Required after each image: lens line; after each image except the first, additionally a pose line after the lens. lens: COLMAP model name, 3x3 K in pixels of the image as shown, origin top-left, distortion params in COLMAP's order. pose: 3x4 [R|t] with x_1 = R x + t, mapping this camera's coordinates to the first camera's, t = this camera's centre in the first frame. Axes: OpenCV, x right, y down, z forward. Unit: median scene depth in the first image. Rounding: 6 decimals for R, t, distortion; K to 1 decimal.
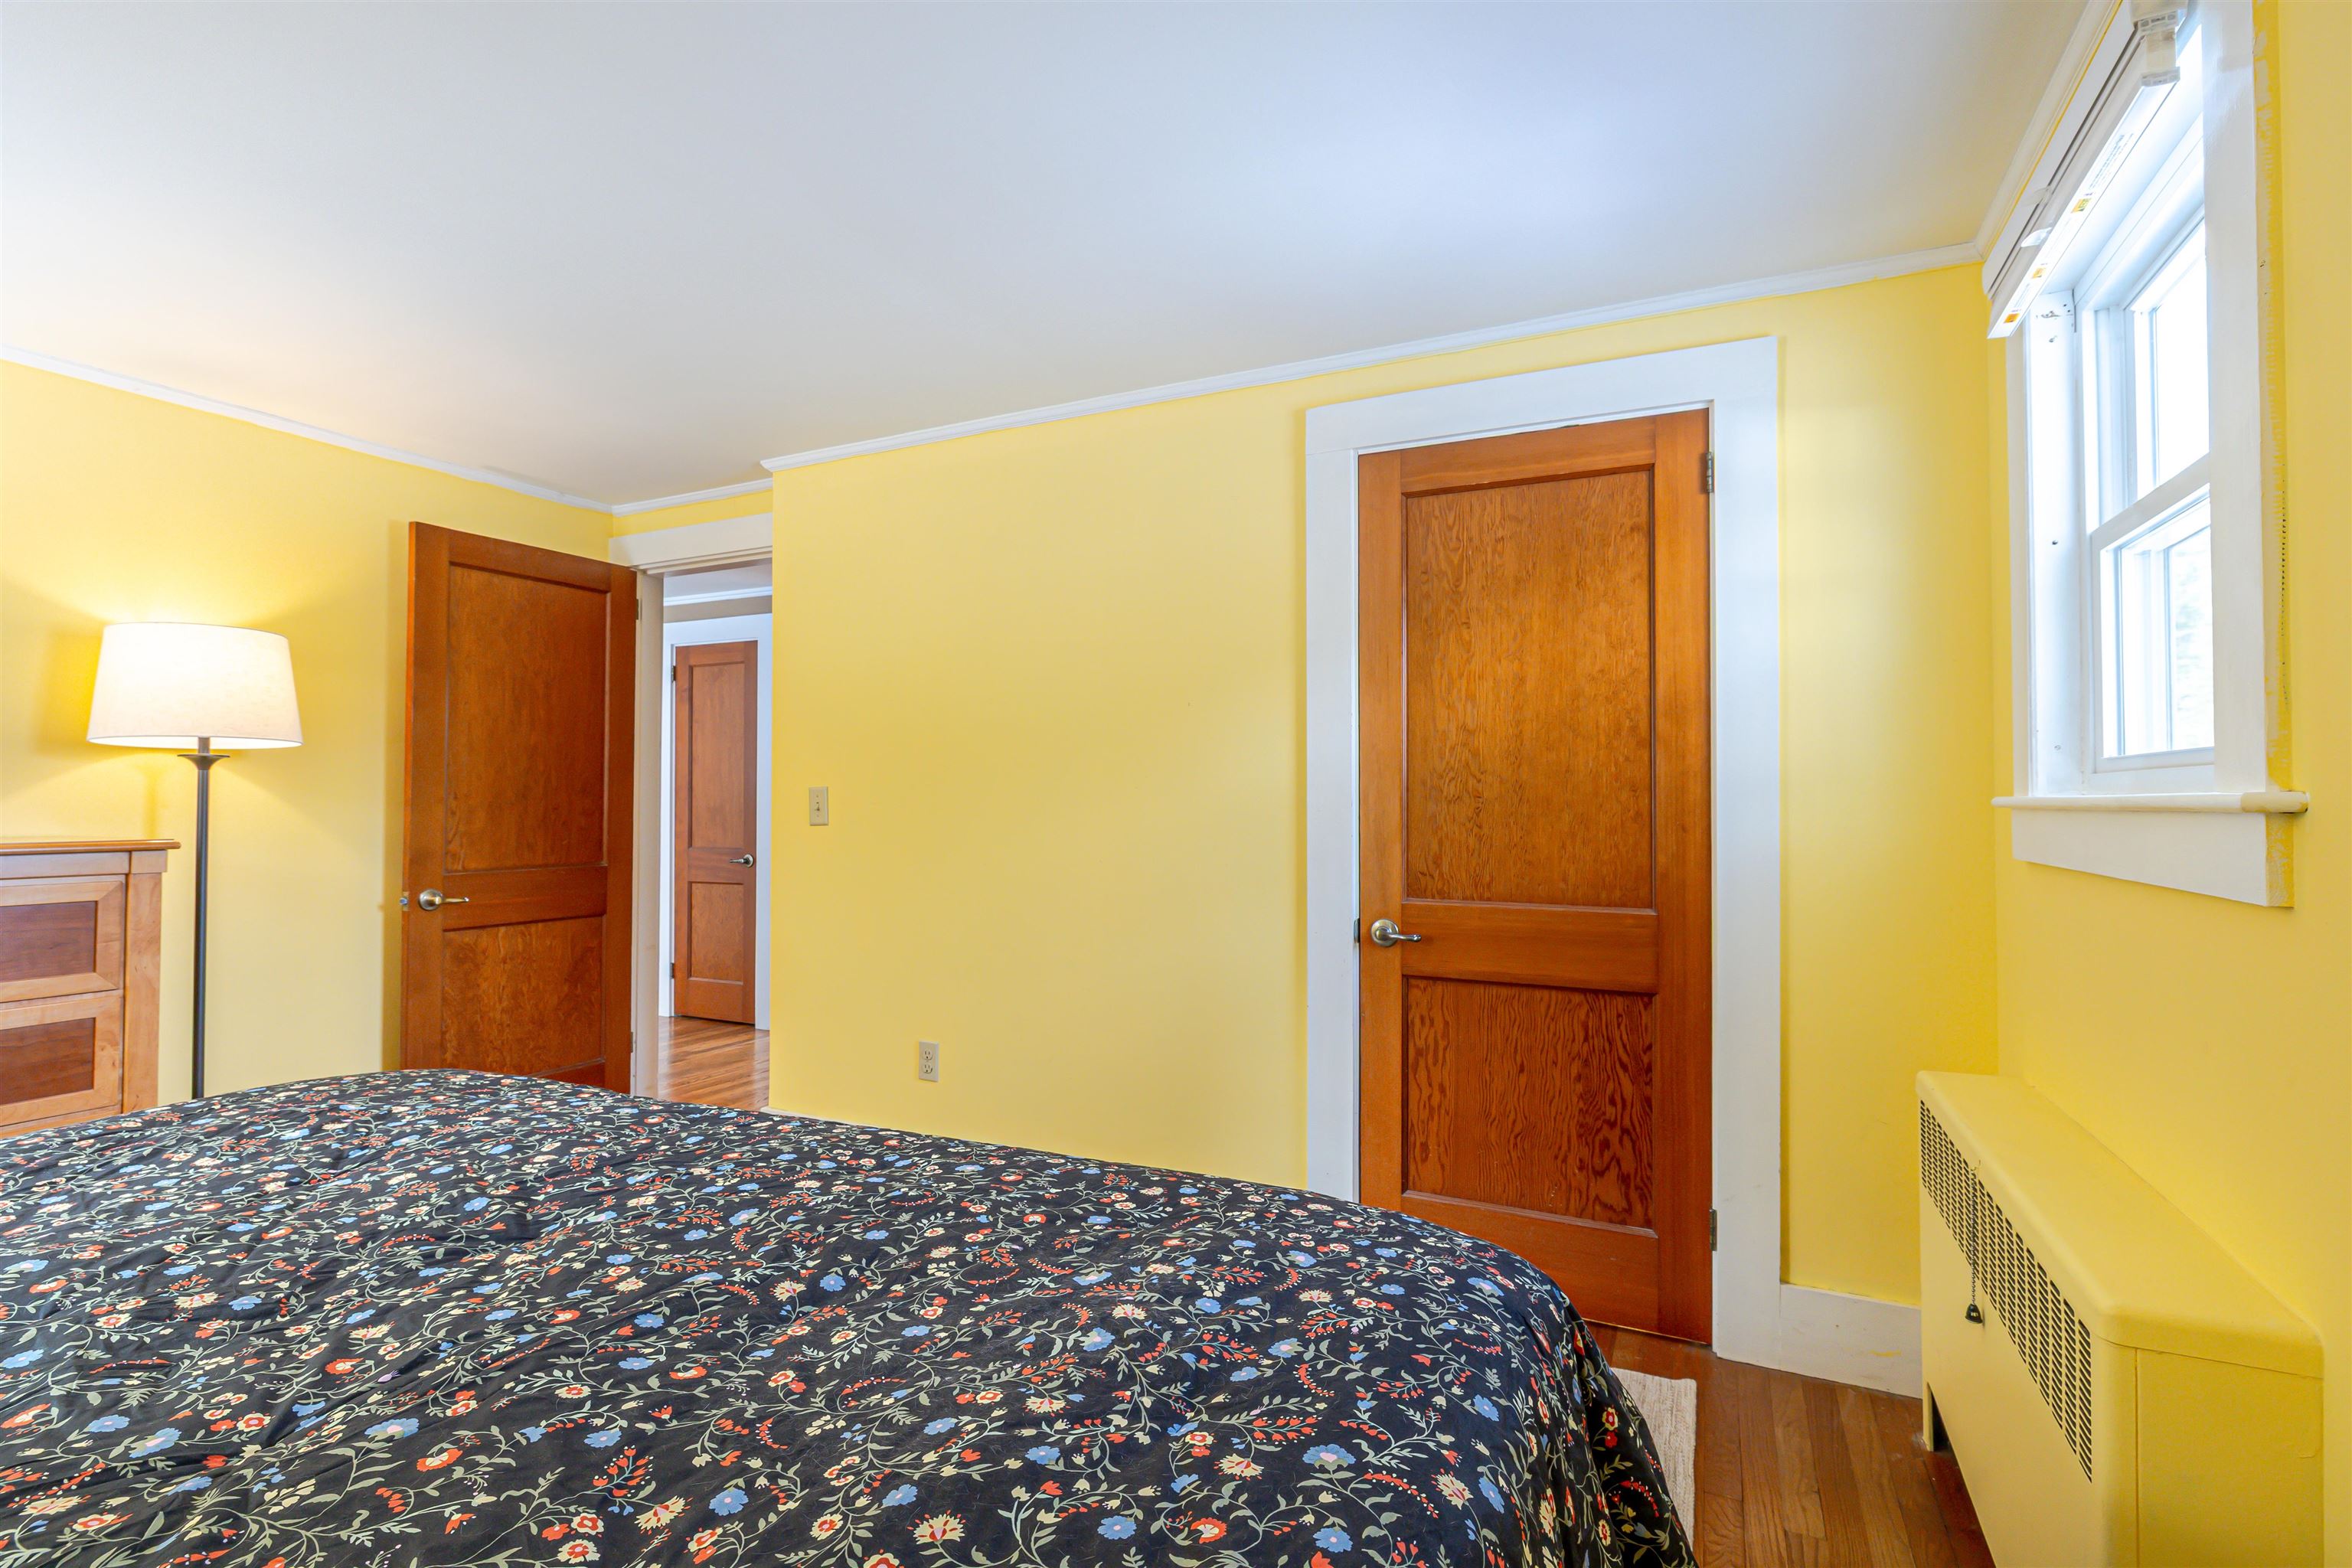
lens RADIAL K [[1095.6, 0, 1176.7], [0, 1095.6, 779.9], [0, 0, 1]] dist [-0.002278, 0.001471]
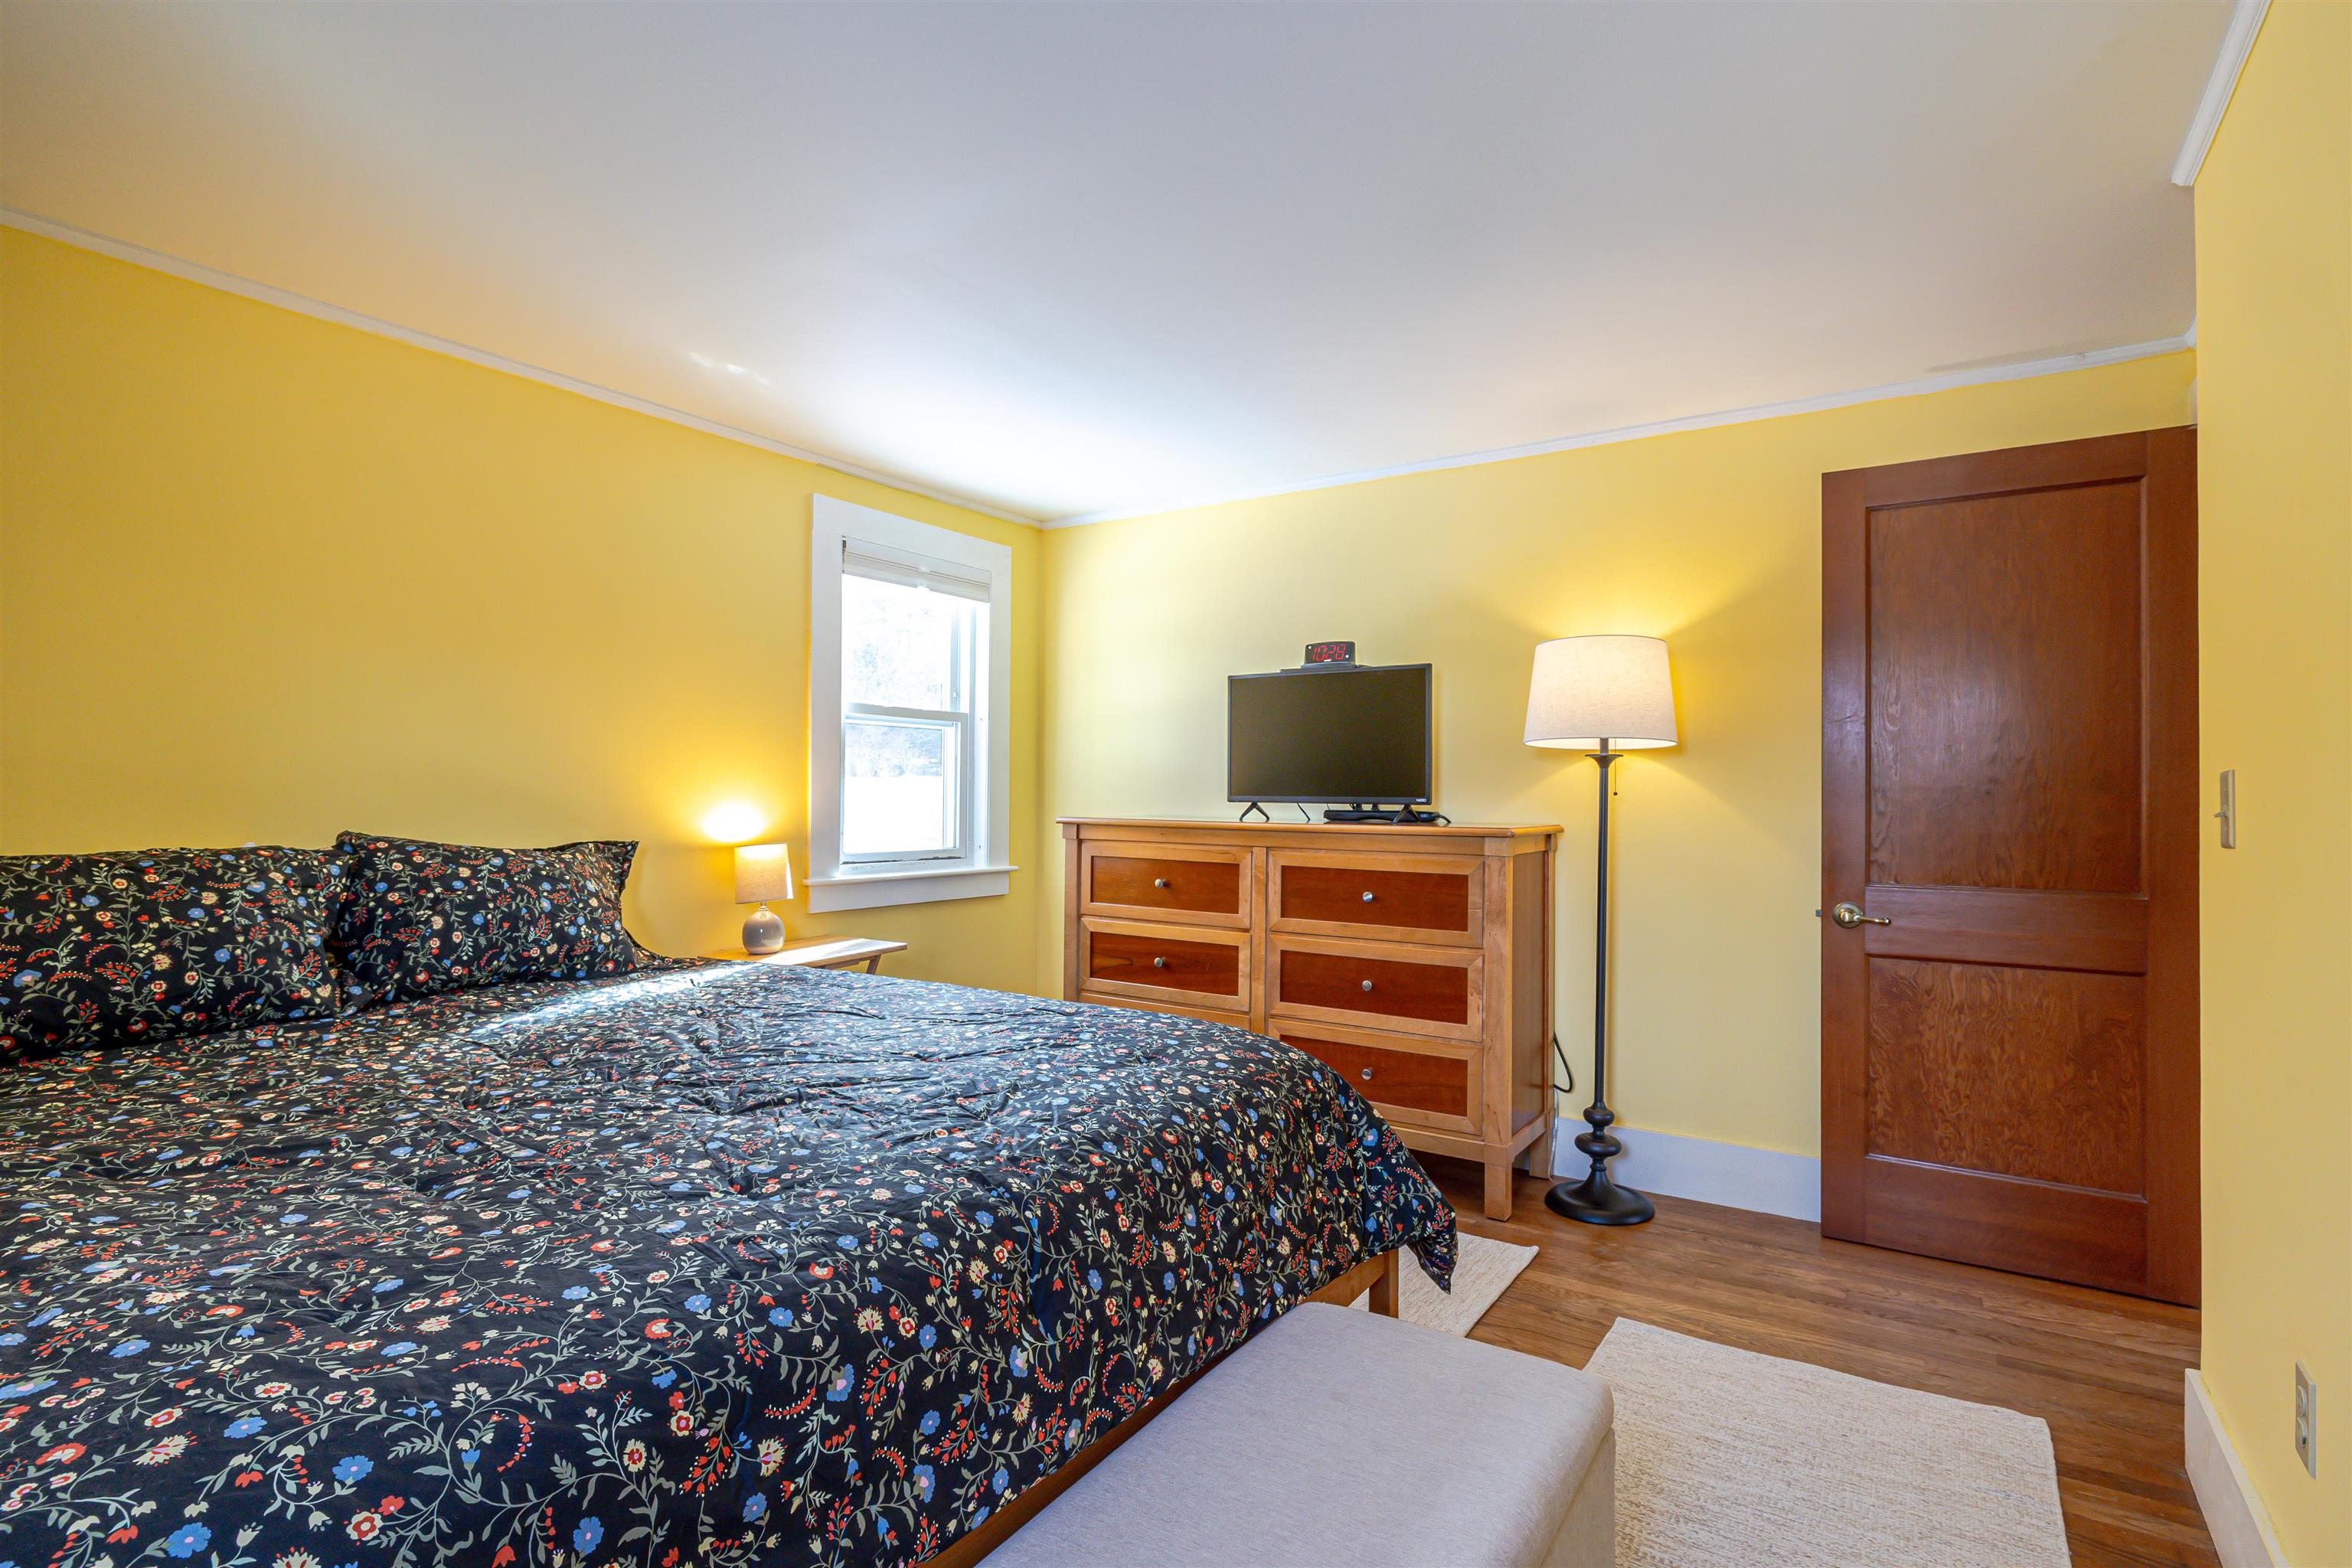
lens RADIAL K [[1139.9, 0, 1178.3], [0, 1139.9, 780.4], [0, 0, 1]] dist [-0.002109, 0.000012]
pose [[-0.129288, -0.014267, -0.991504, 0.696950], [0.012946, 0.999787, -0.016074, 0.037053], [0.991523, -0.014914, -0.129076, 1.665780]]
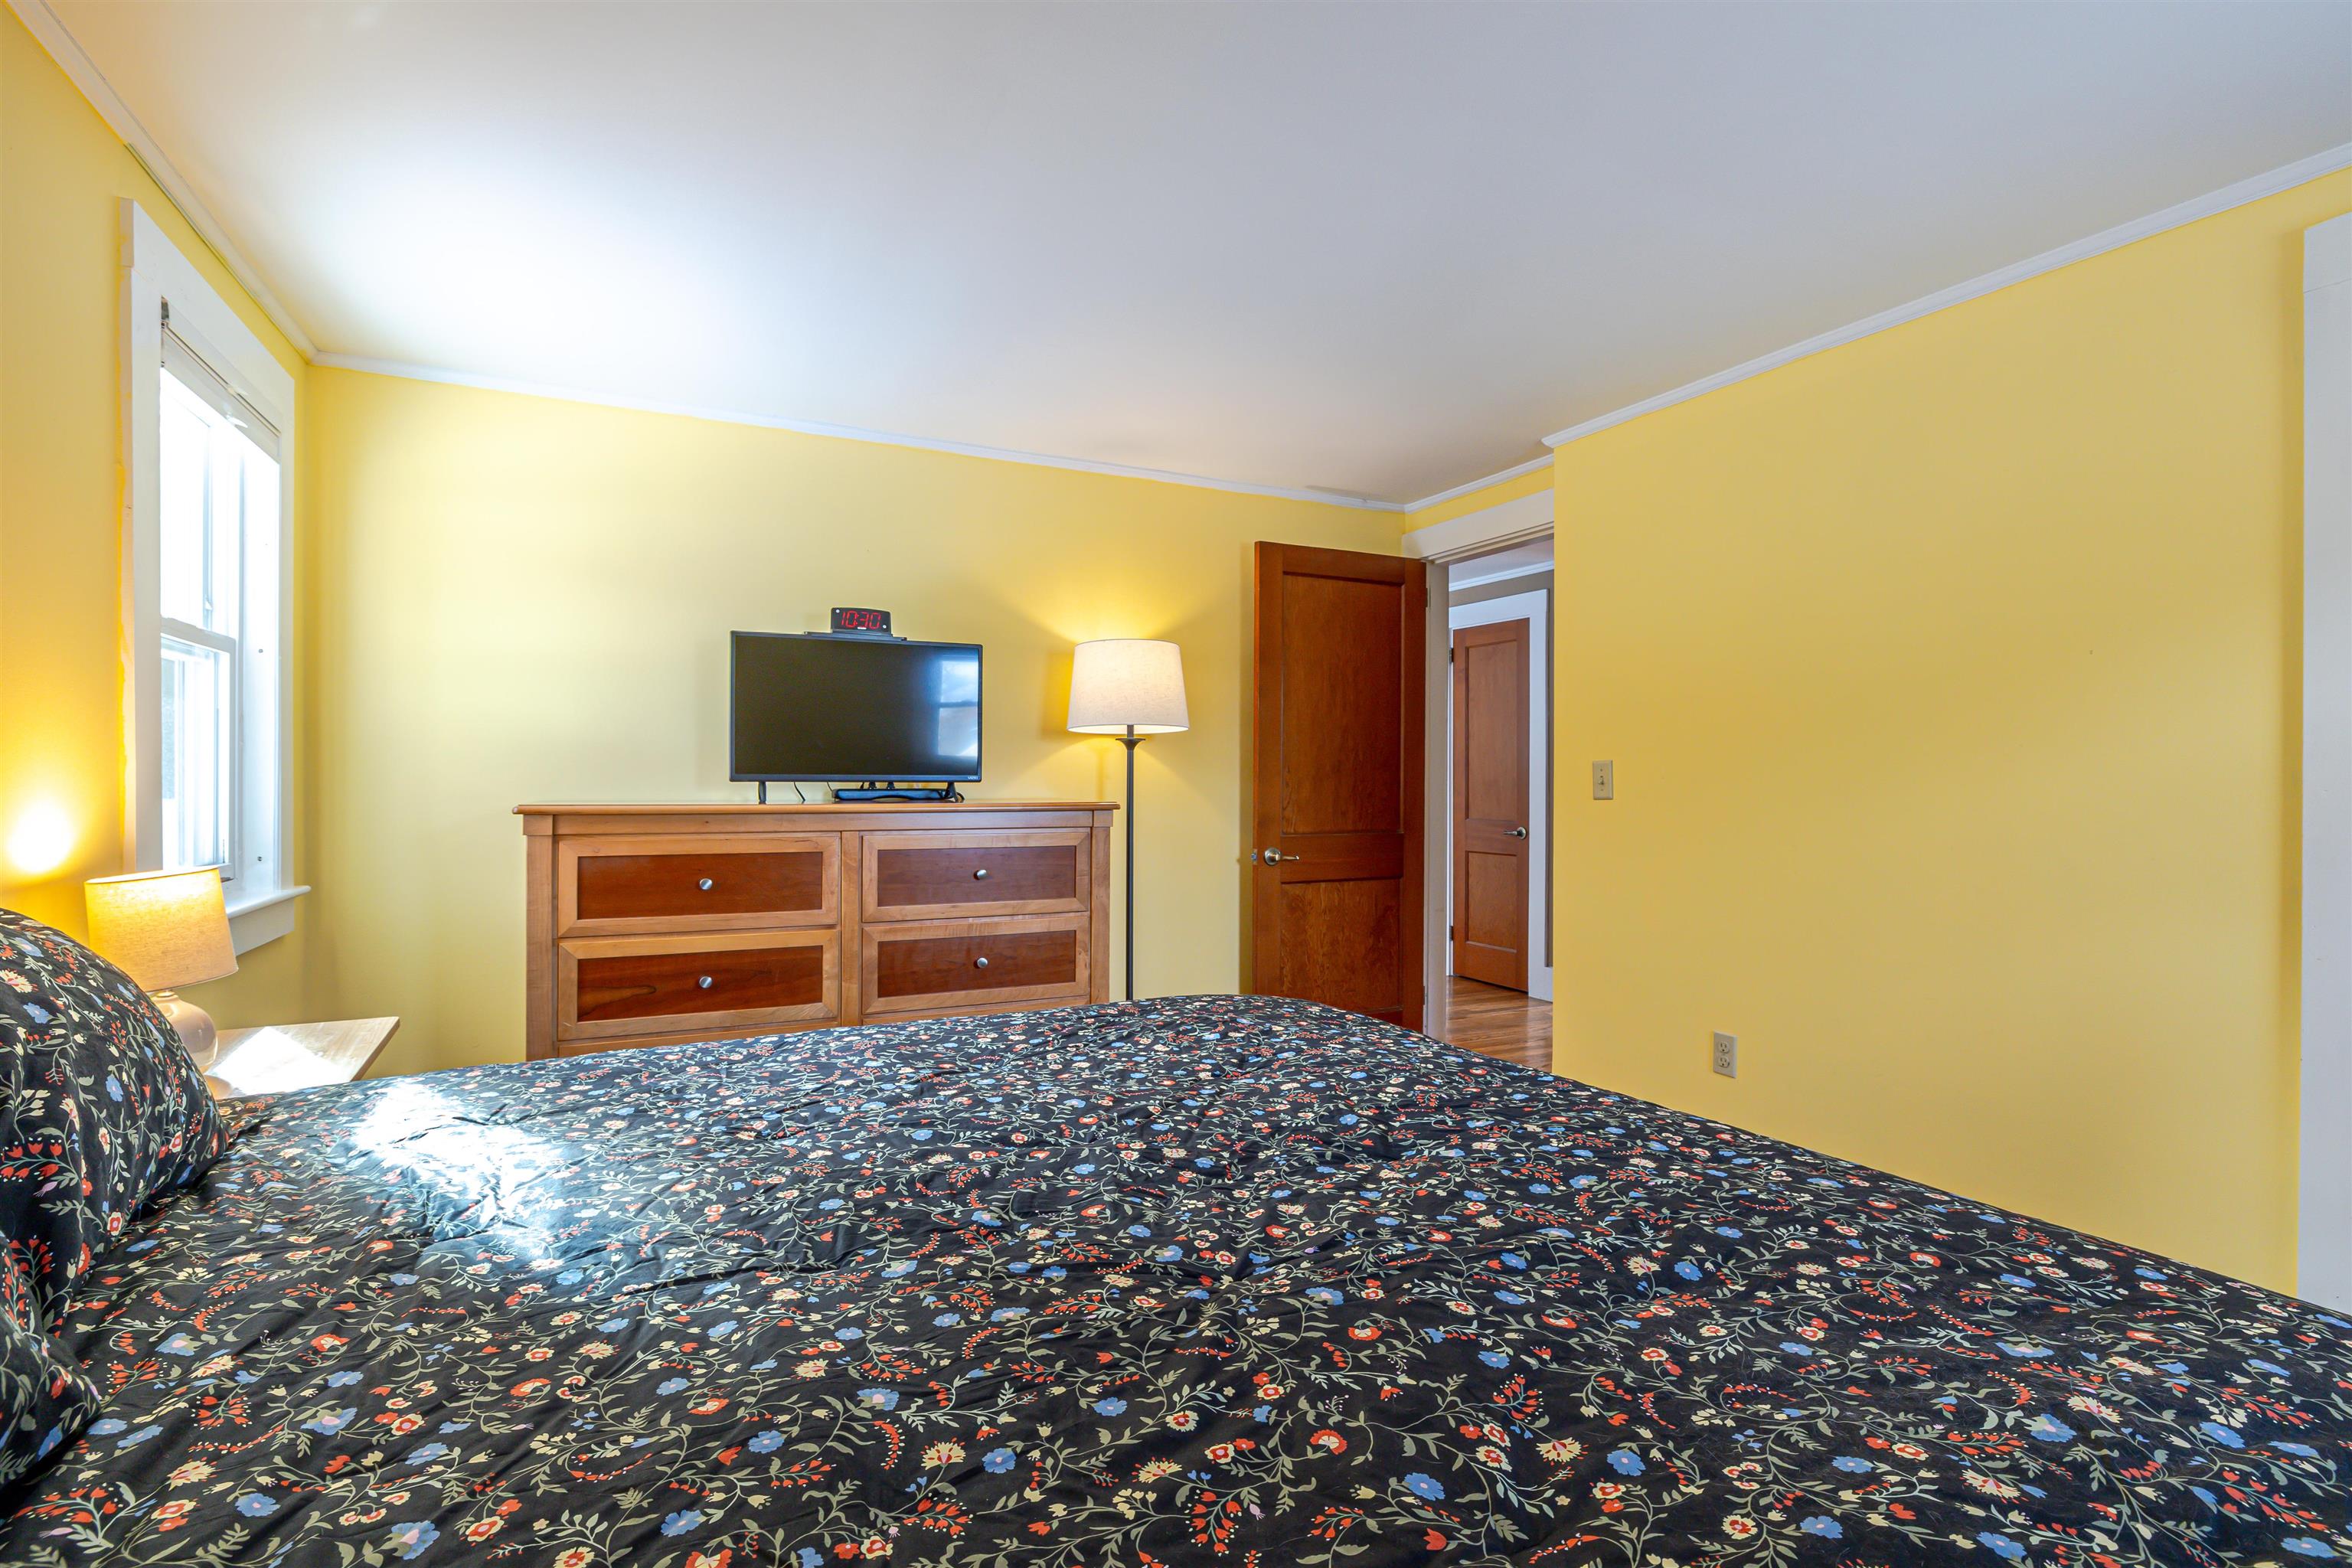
lens RADIAL K [[1097.8, 0, 1199.7], [0, 1097.8, 778.6], [0, 0, 1]] dist [-0.006303, 0.001494]
pose [[0.800733, 0.004253, -0.599006, -0.070362], [0.008779, 0.999784, 0.018835, 0.002459], [0.598957, -0.020341, 0.800523, -0.019894]]
